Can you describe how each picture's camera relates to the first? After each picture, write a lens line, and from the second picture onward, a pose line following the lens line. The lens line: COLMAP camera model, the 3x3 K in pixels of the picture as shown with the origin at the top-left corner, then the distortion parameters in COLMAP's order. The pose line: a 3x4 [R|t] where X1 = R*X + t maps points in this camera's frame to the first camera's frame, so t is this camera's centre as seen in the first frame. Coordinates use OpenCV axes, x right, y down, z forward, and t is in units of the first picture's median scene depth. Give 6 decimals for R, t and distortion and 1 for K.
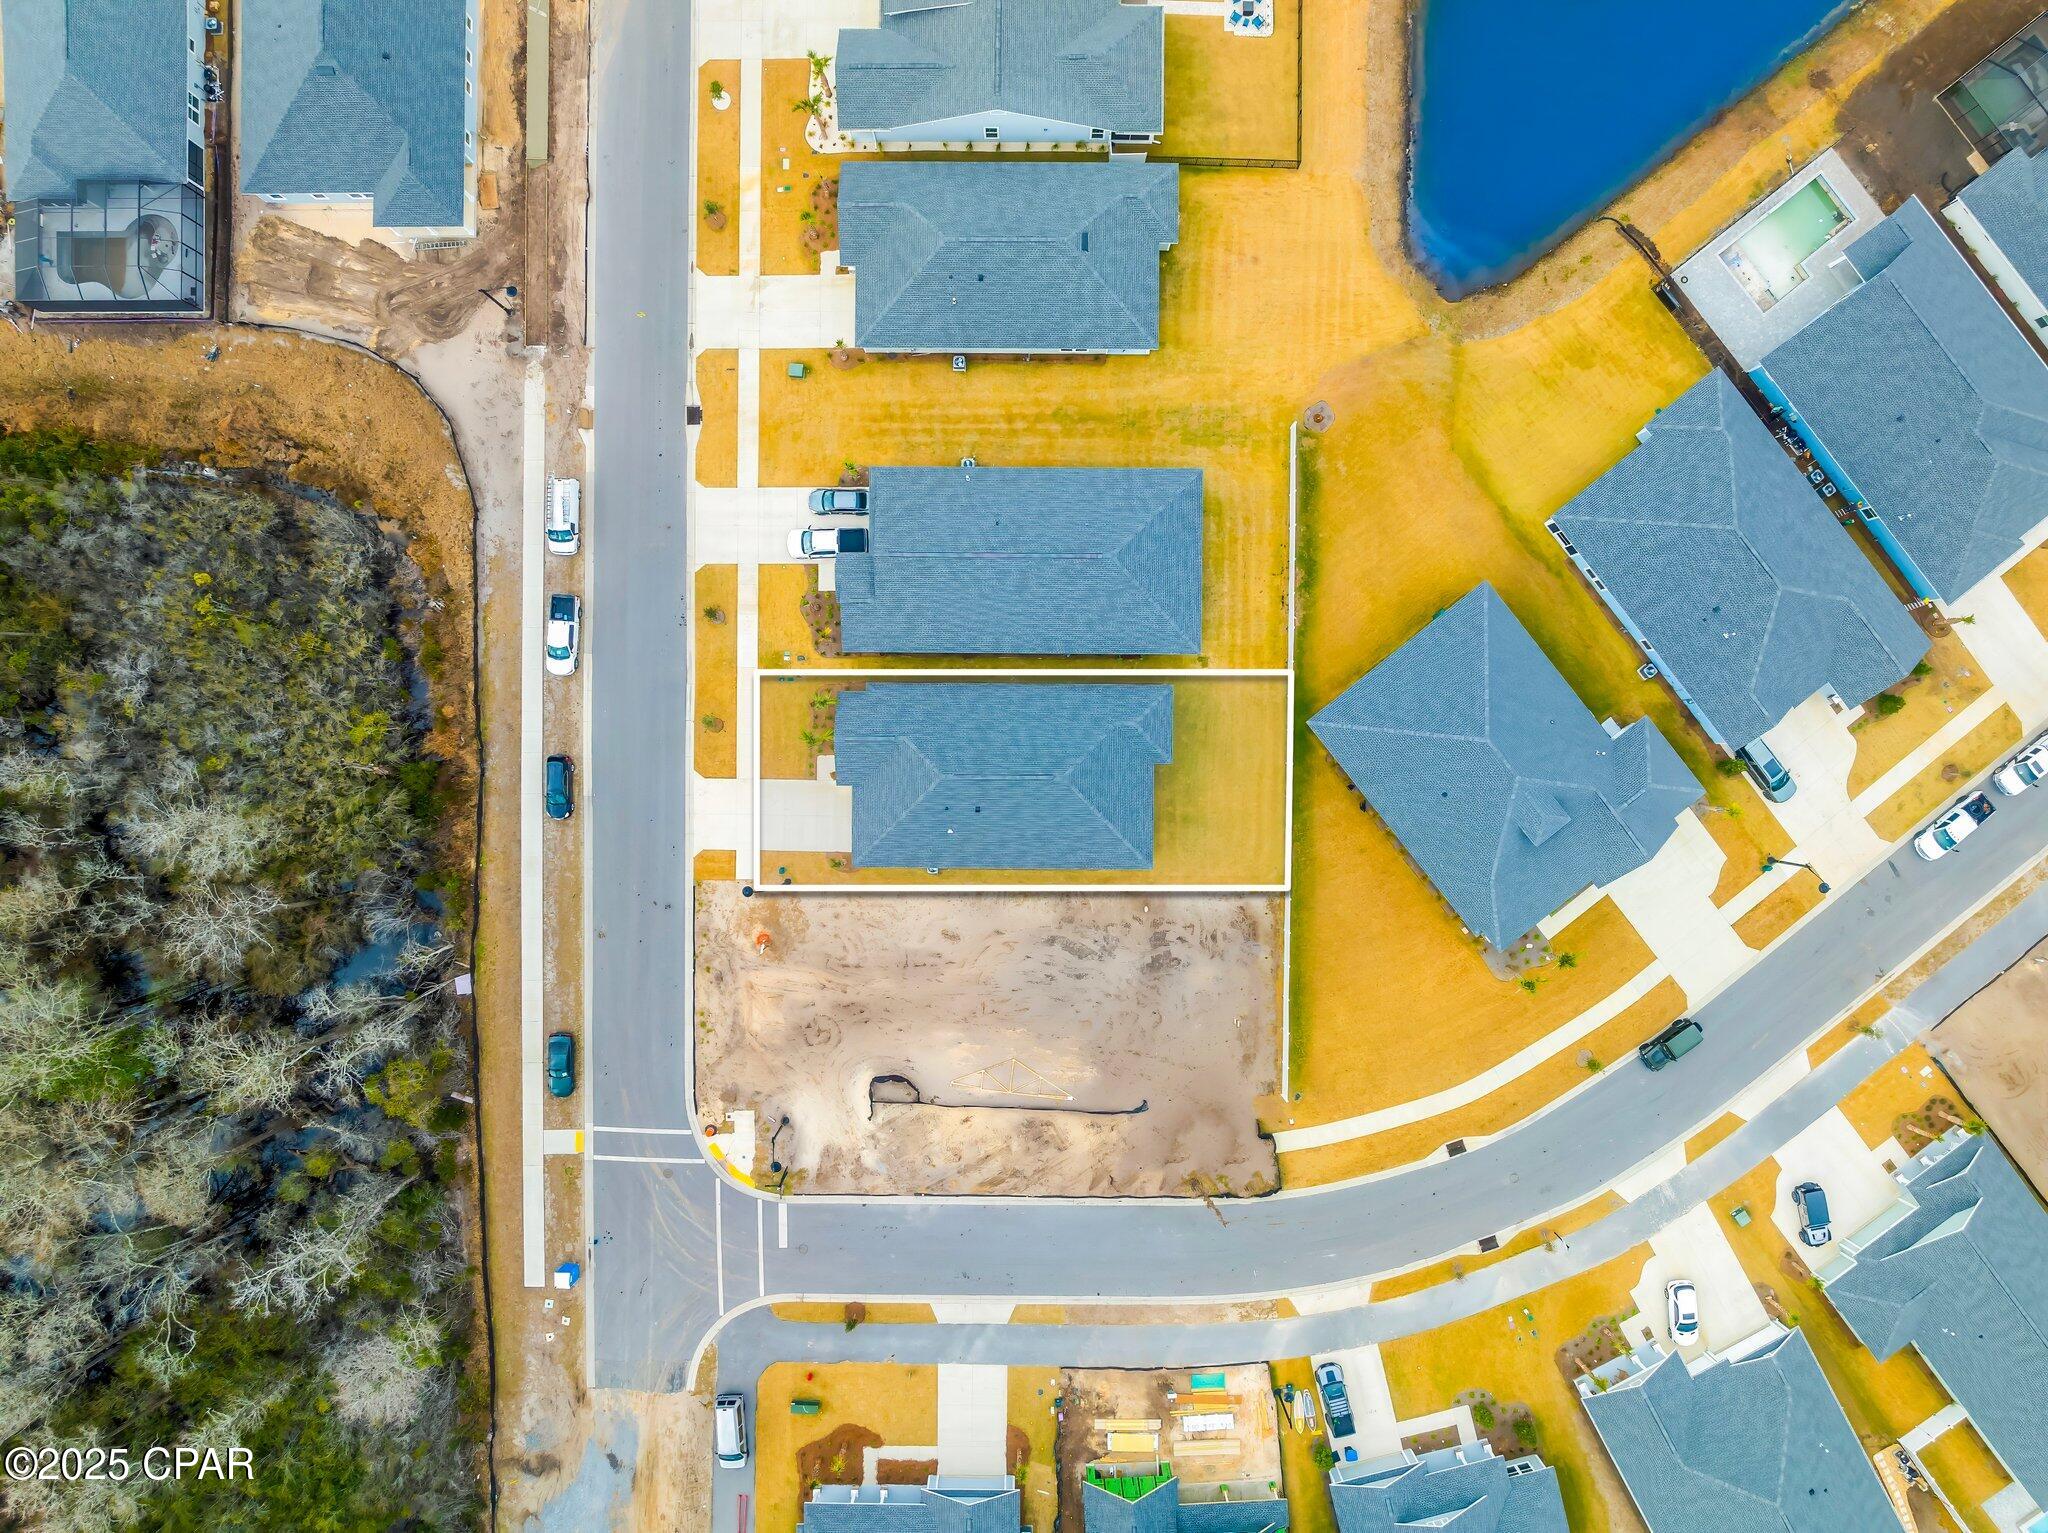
lens RADIAL K [[1438.5, 0, 1023.7], [0, 1438.5, 765.3], [0, 0, 1]] dist [-0.028995, 0.000583]
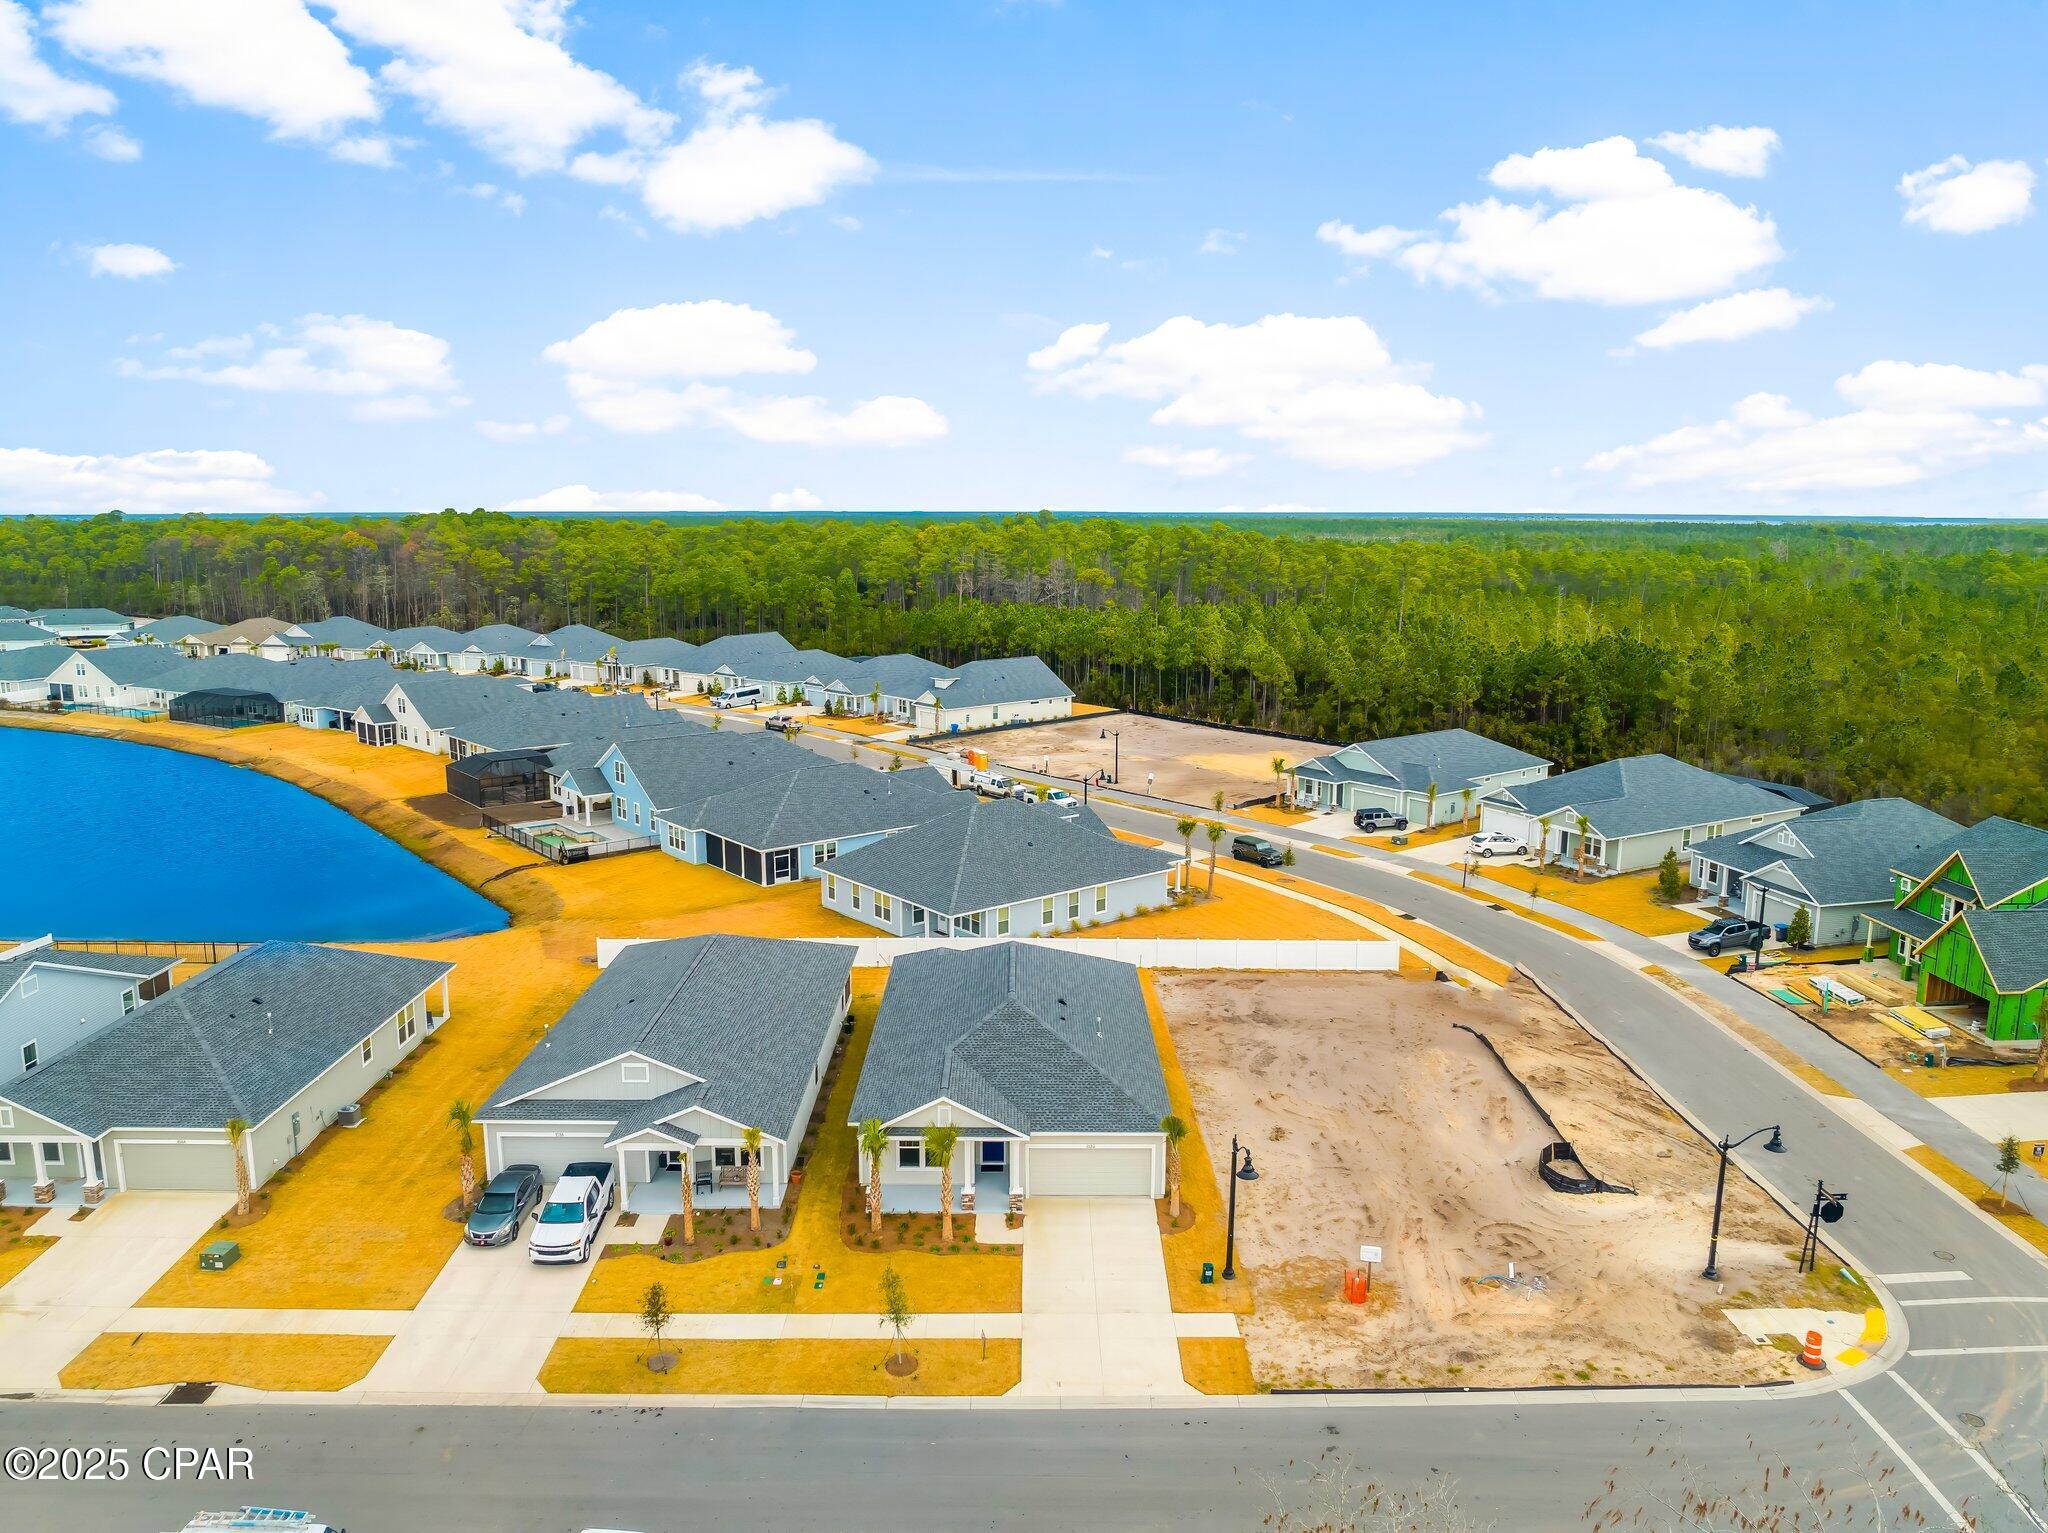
lens RADIAL K [[1438.5, 0, 1025.0], [0, 1438.5, 766.2], [0, 0, 1]] dist [-0.028995, 0.000583]
pose [[-0.008049, -0.167256, 0.985881, -0.619422], [0.999789, -0.019959, 0.004776, 0.011776], [0.018879, 0.985712, 0.167381, 0.738972]]
